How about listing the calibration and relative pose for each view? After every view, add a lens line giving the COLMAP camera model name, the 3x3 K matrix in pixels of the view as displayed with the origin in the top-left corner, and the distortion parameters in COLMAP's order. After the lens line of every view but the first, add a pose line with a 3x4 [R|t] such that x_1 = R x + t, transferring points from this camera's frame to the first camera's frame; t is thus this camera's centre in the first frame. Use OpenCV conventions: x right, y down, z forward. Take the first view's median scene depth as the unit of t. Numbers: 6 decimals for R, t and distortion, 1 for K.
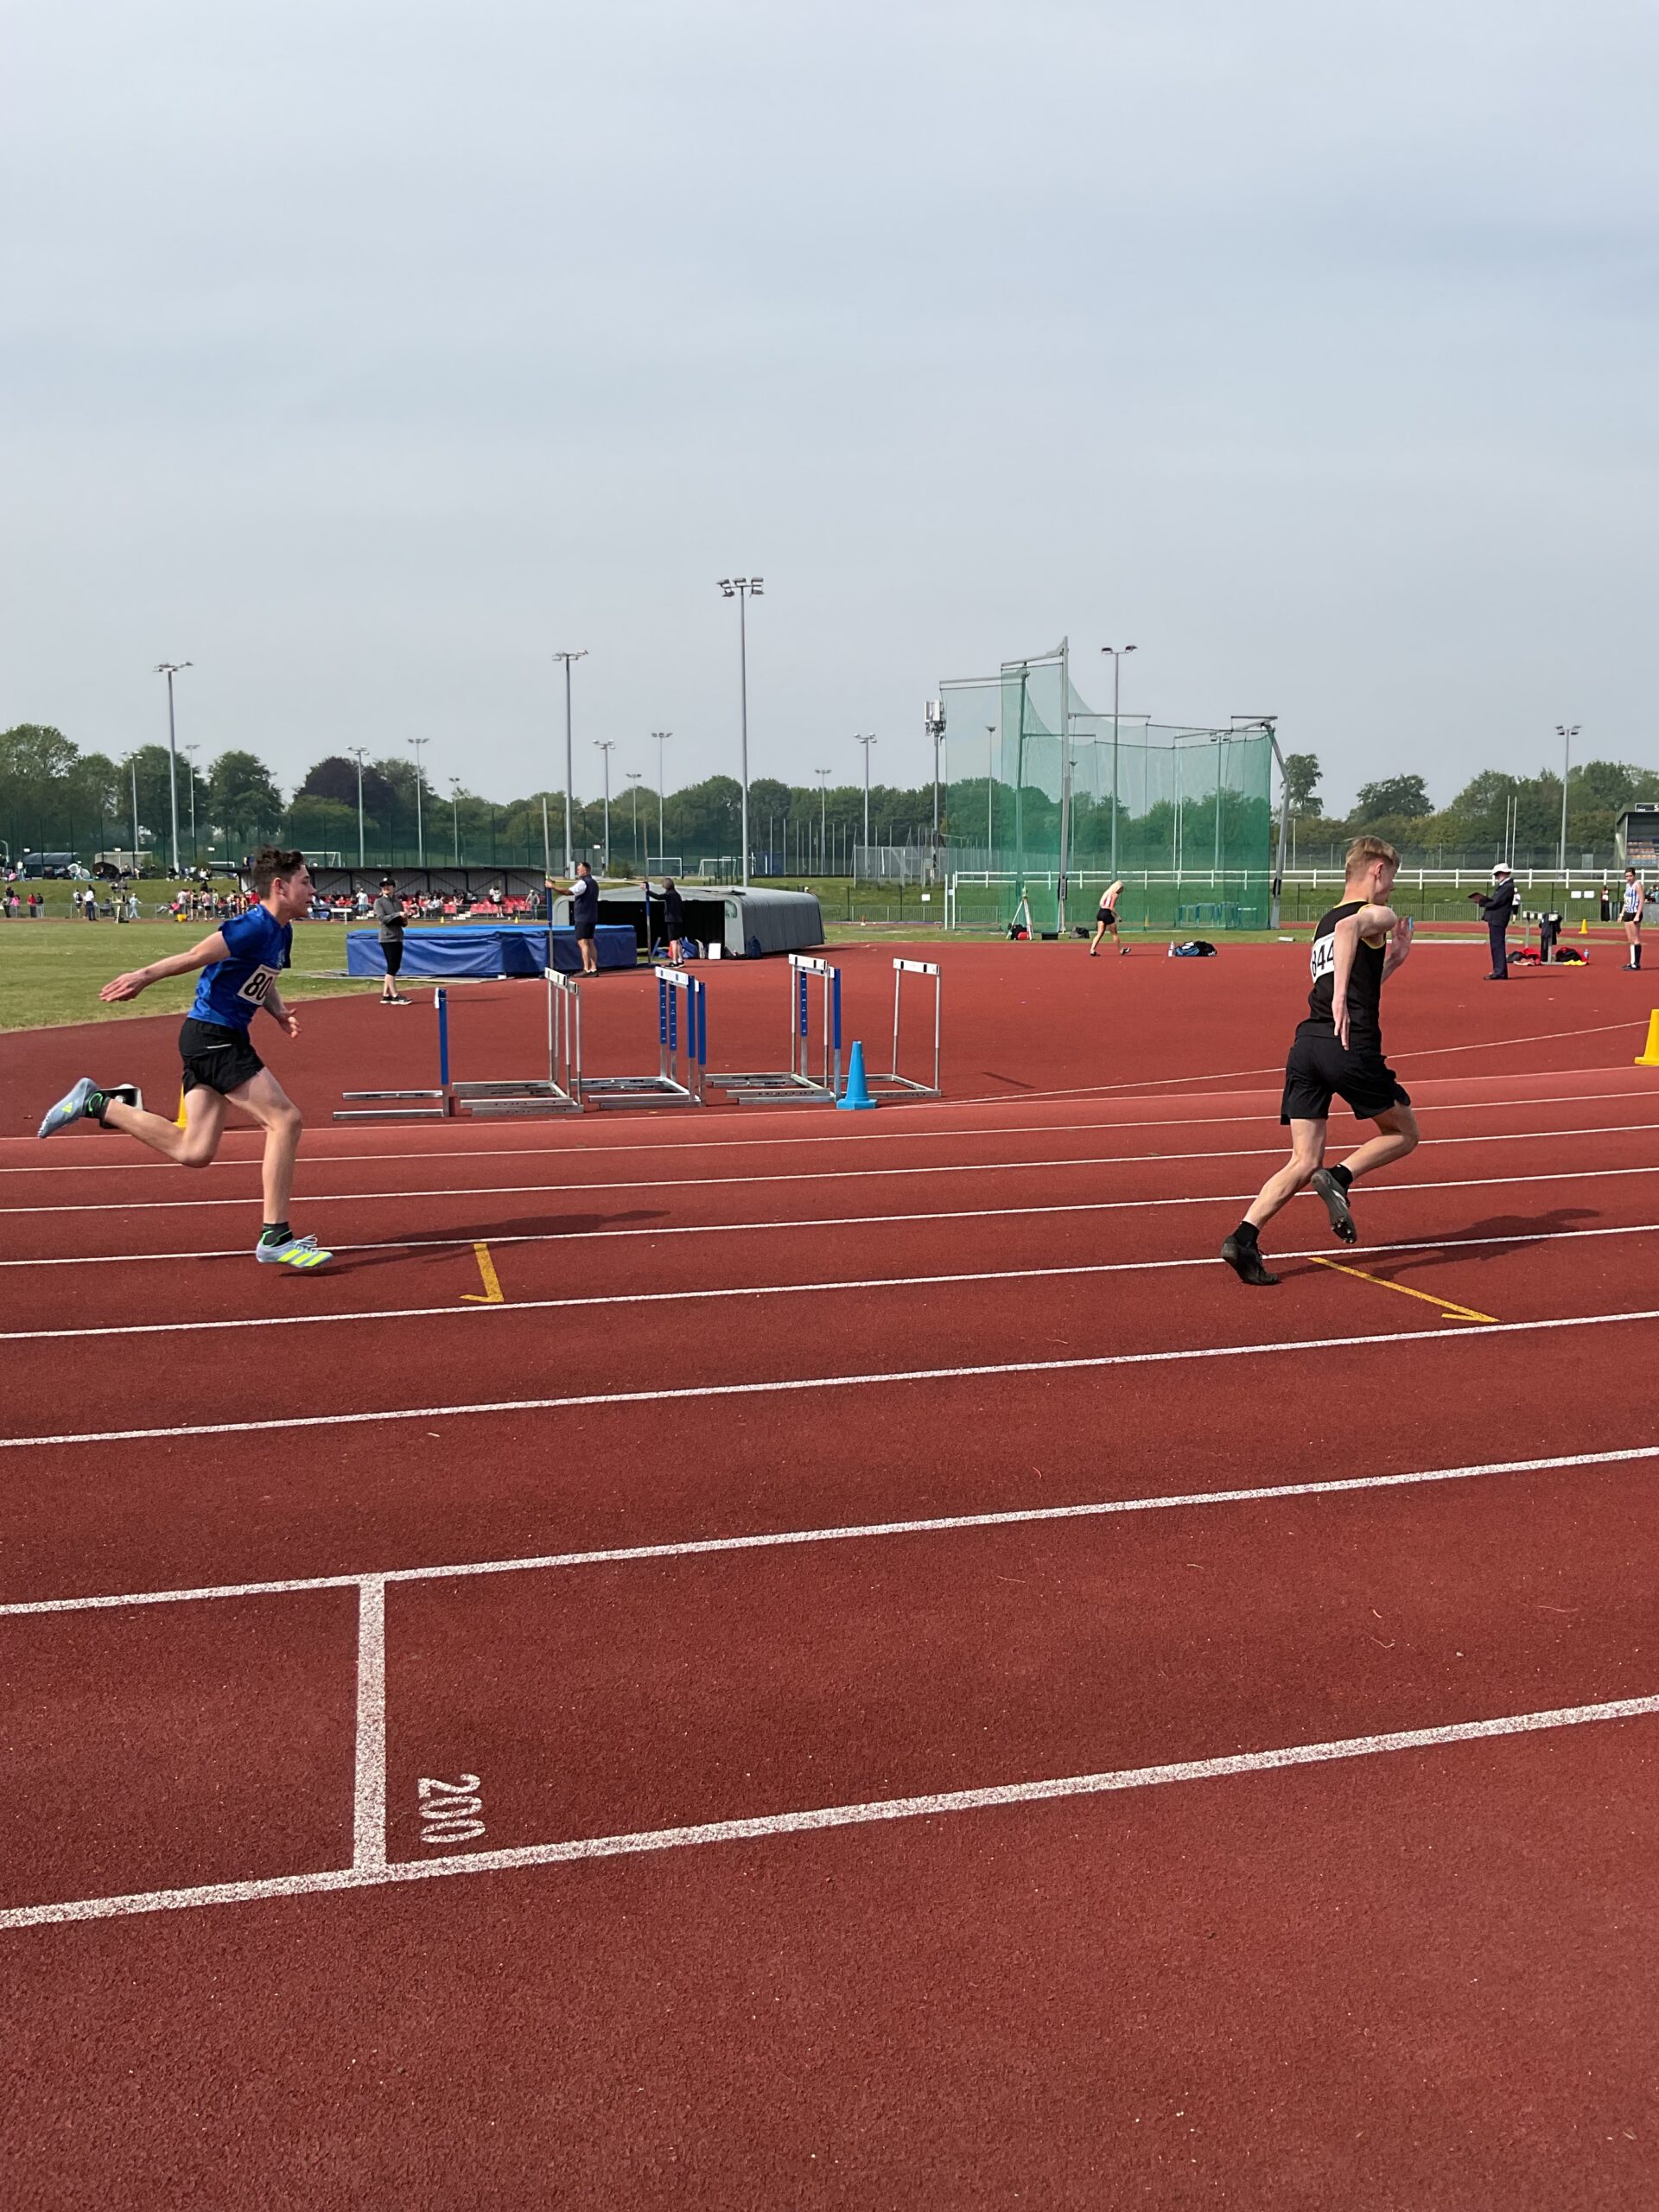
lens RADIAL K [[1816.6, 0, 826.4], [0, 1816.6, 1094.9], [0, 0, 1]] dist [0.133487, -0.275146]
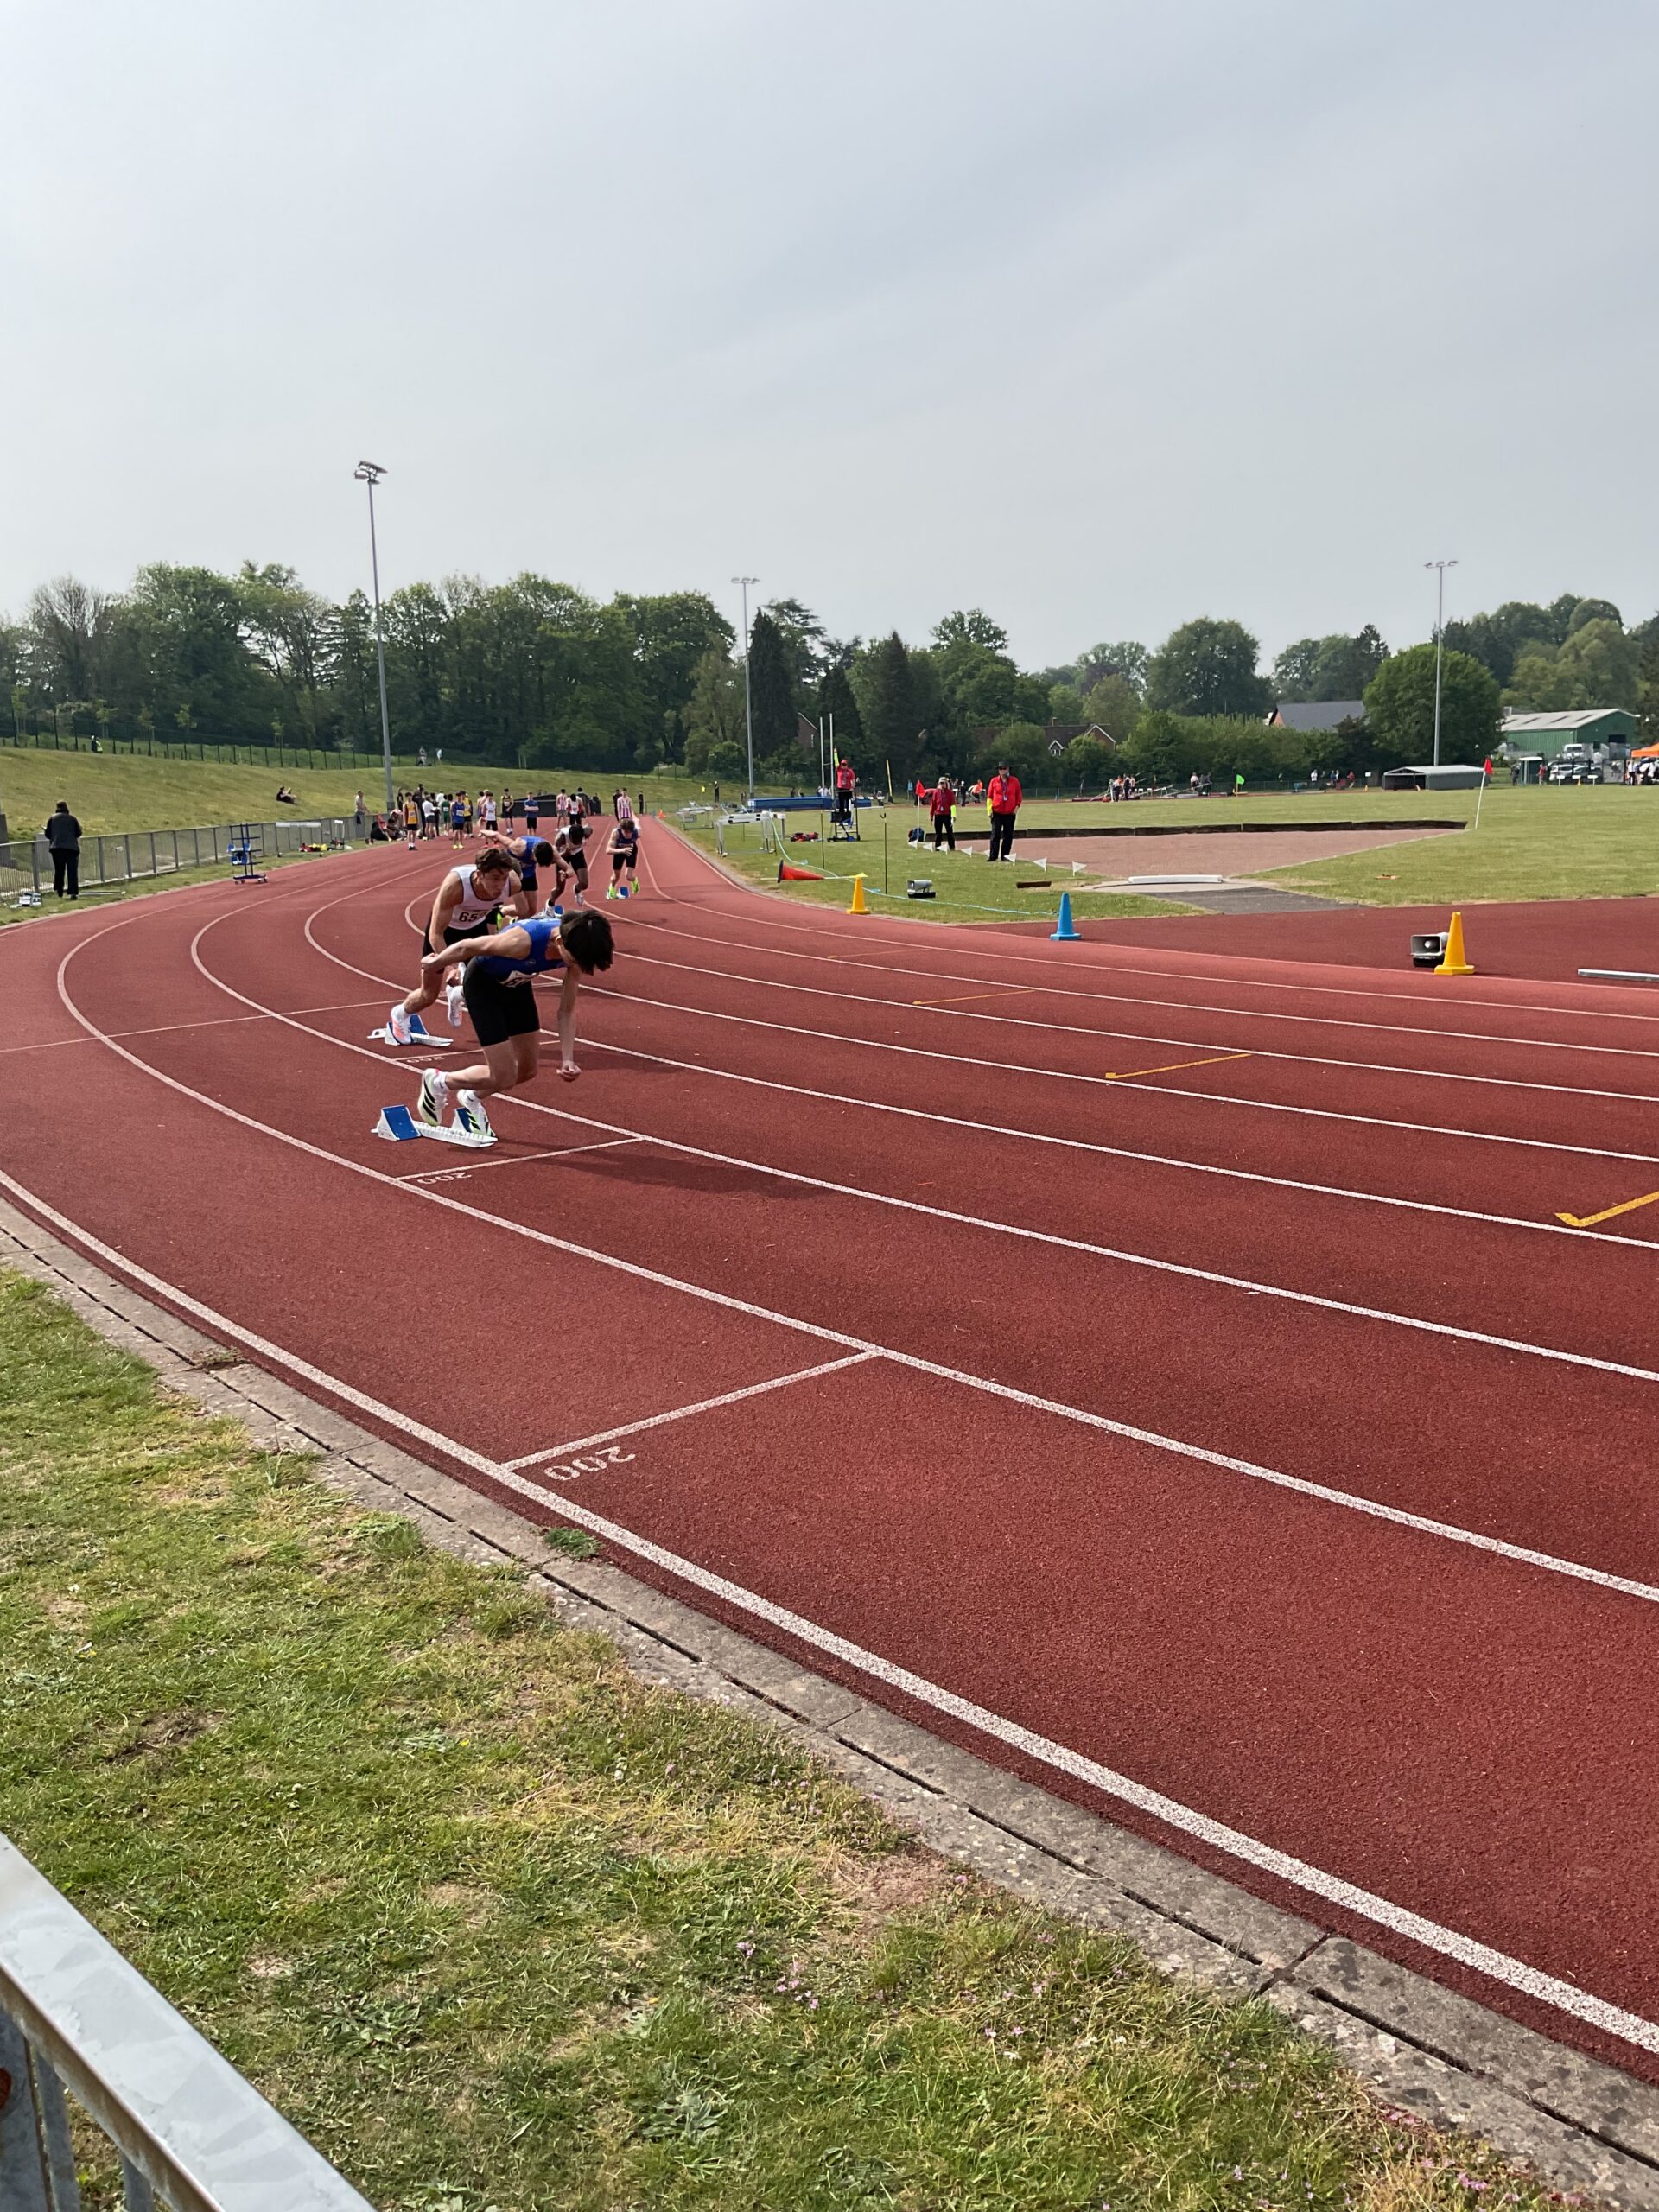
lens RADIAL K [[1816.6, 0, 827.3], [0, 1816.6, 1100.0], [0, 0, 1]] dist [0.133487, -0.275146]
pose [[0.382567, 0.149960, -0.911677, 0.052091], [-0.077601, 0.988469, 0.130028, -0.001943], [0.920663, 0.021002, 0.389792, 0.011640]]
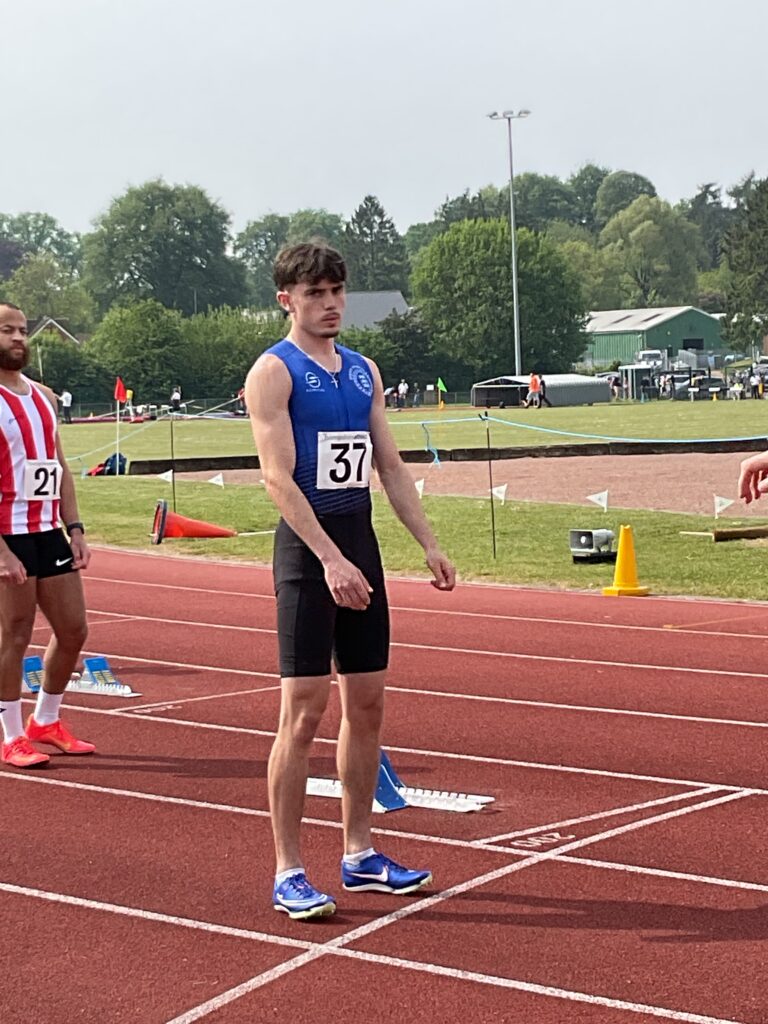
lens RADIAL K [[2541.6, 0, 379.4], [0, 2541.6, 517.2], [0, 0, 1]] dist [0.054804, 0.000000]
pose [[0.643780, 0.022662, -0.764875, -0.015686], [-0.055285, 0.998327, -0.016953, 0.001633], [0.763211, 0.053200, 0.643955, -0.008027]]
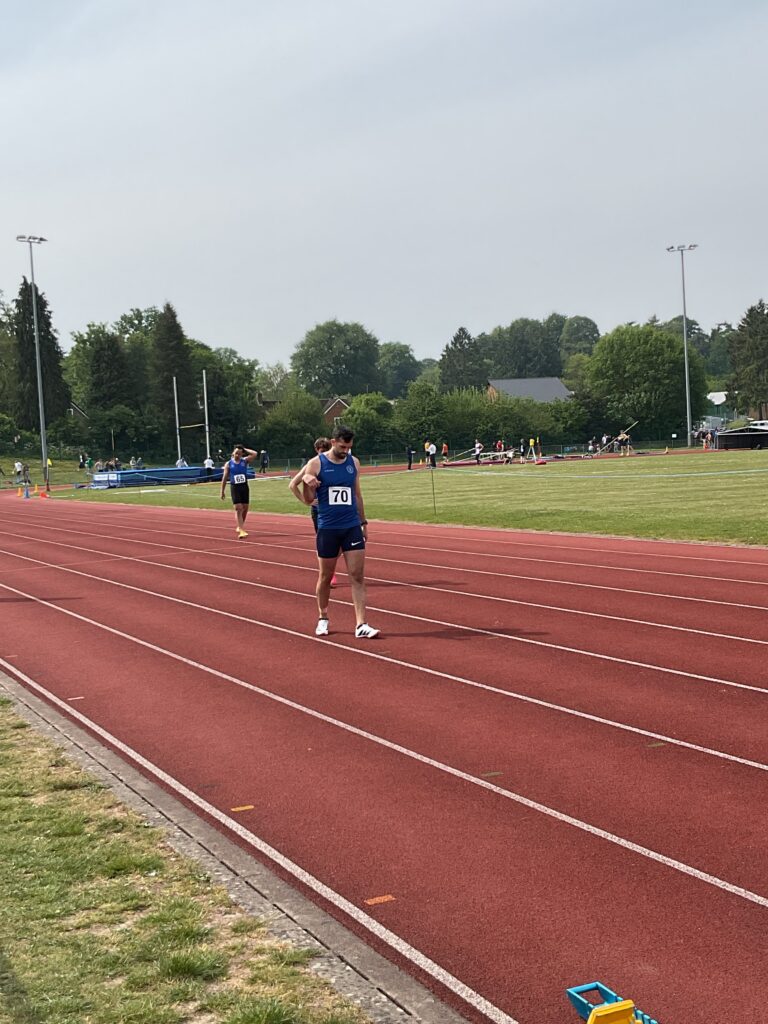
lens RADIAL K [[1357.4, 0, 387.6], [0, 1357.4, 509.6], [0, 0, 1]] dist [0.101887, 0.000000]
pose [[0.662610, 0.005349, -0.748946, -0.343426], [-0.035937, 0.999050, -0.024659, -0.003538], [0.748102, 0.043254, 0.662172, 0.043067]]
